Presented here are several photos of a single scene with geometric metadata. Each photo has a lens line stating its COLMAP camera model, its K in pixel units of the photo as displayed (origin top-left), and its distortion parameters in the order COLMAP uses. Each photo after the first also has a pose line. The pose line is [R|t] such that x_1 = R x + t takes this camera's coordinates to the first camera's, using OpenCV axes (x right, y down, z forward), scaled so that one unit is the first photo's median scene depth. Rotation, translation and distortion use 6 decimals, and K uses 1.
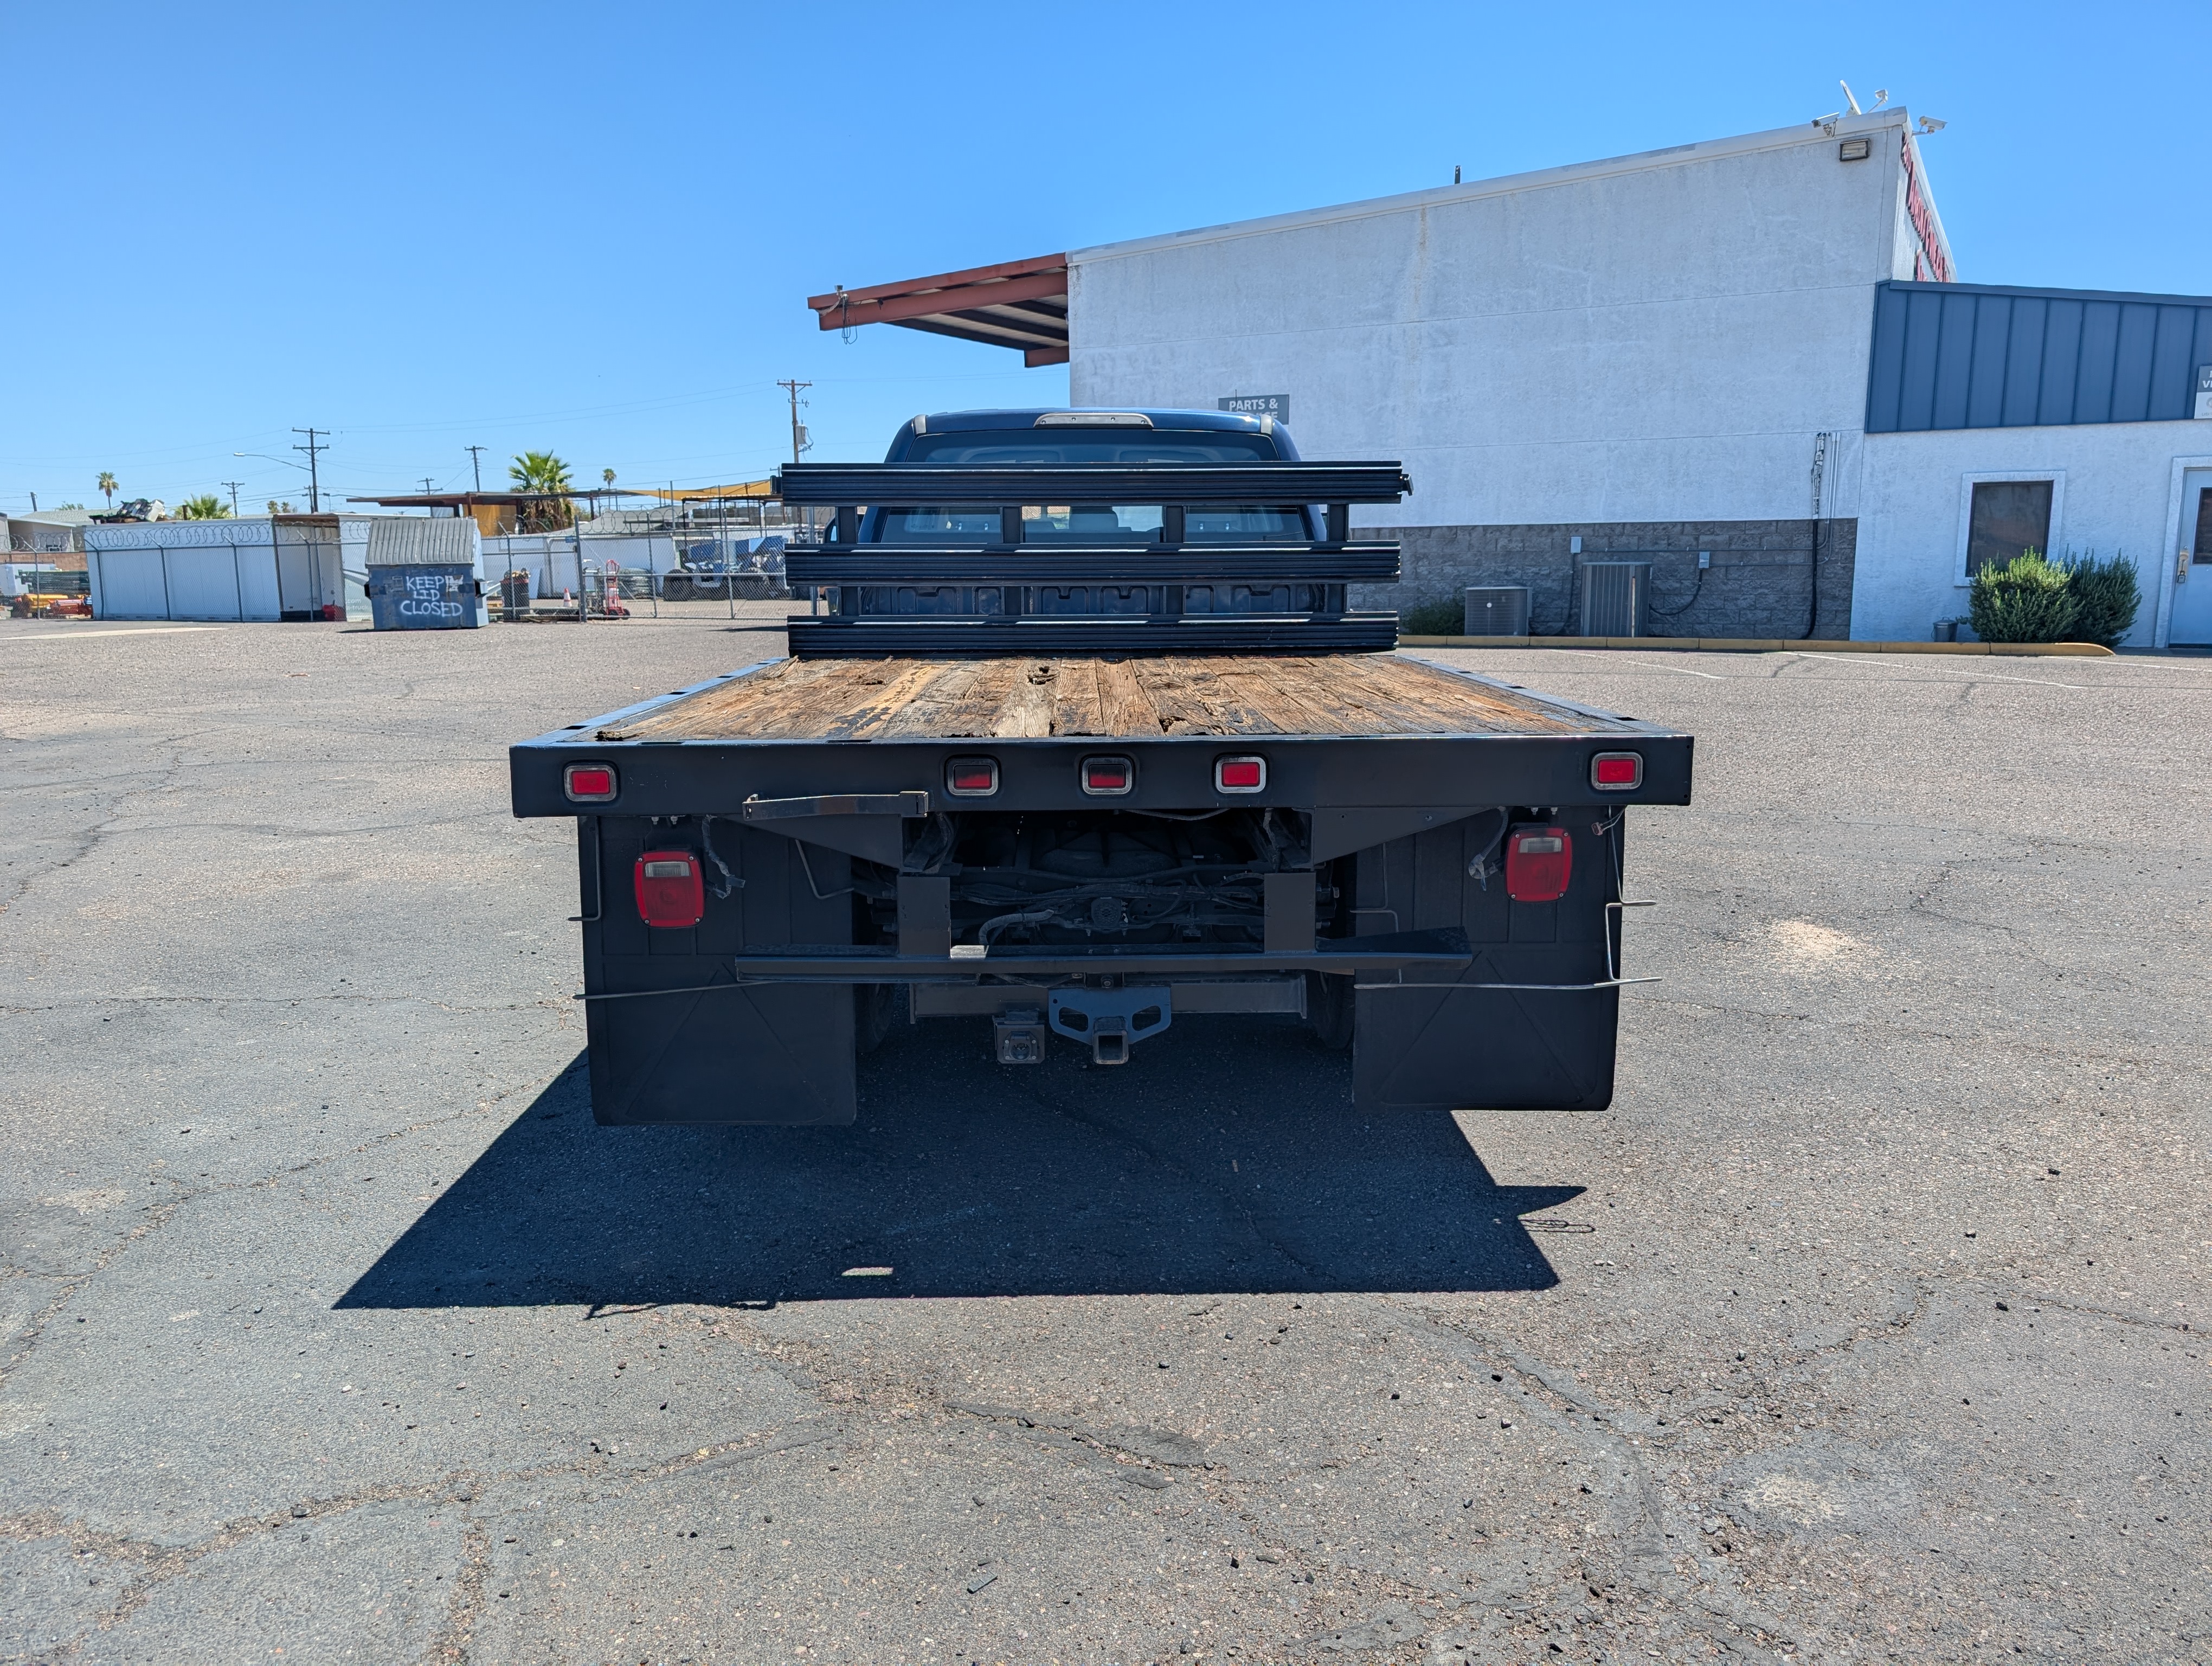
lens RADIAL K [[1648.3, 0, 1123.2], [0, 1648.3, 836.3], [0, 0, 1]] dist [0.010248, -0.003020]
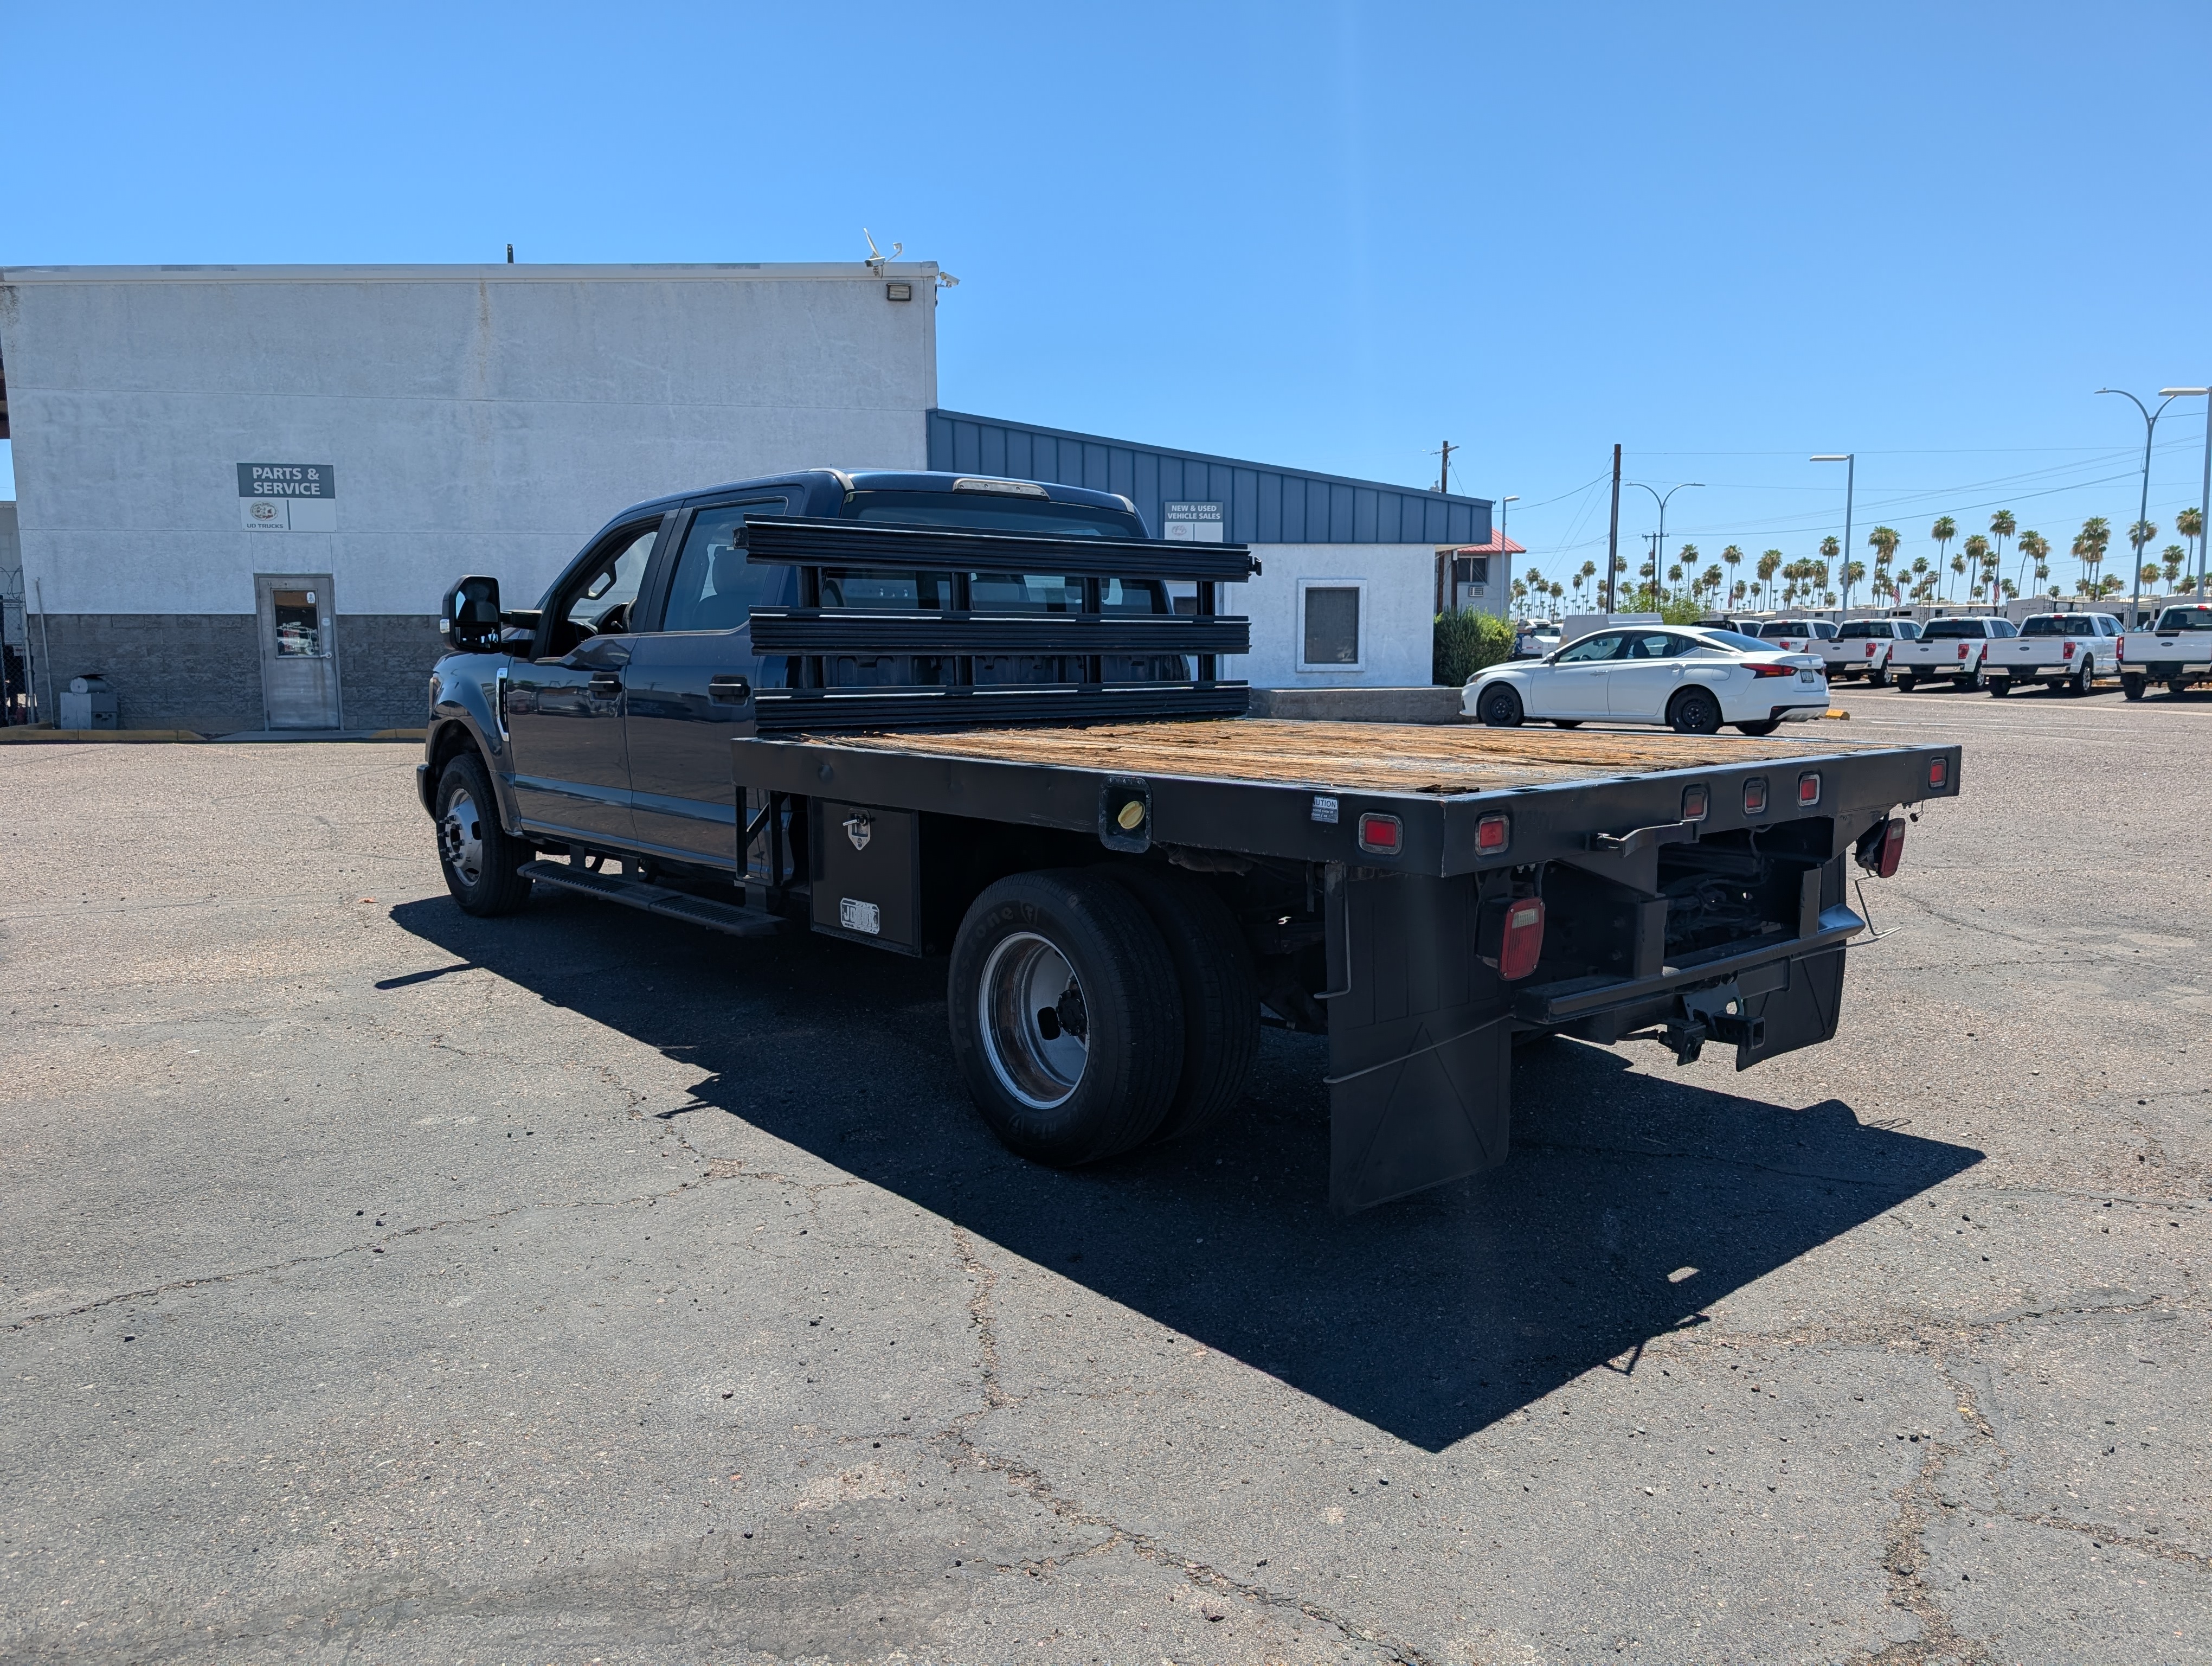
lens RADIAL K [[1648.3, 0, 1123.2], [0, 1648.3, 836.3], [0, 0, 1]] dist [0.010248, -0.003020]
pose [[0.750777, -0.071568, 0.656667, -0.211722], [0.110103, 0.993765, -0.017576, -0.007208], [-0.651315, 0.085497, 0.753976, 0.078109]]
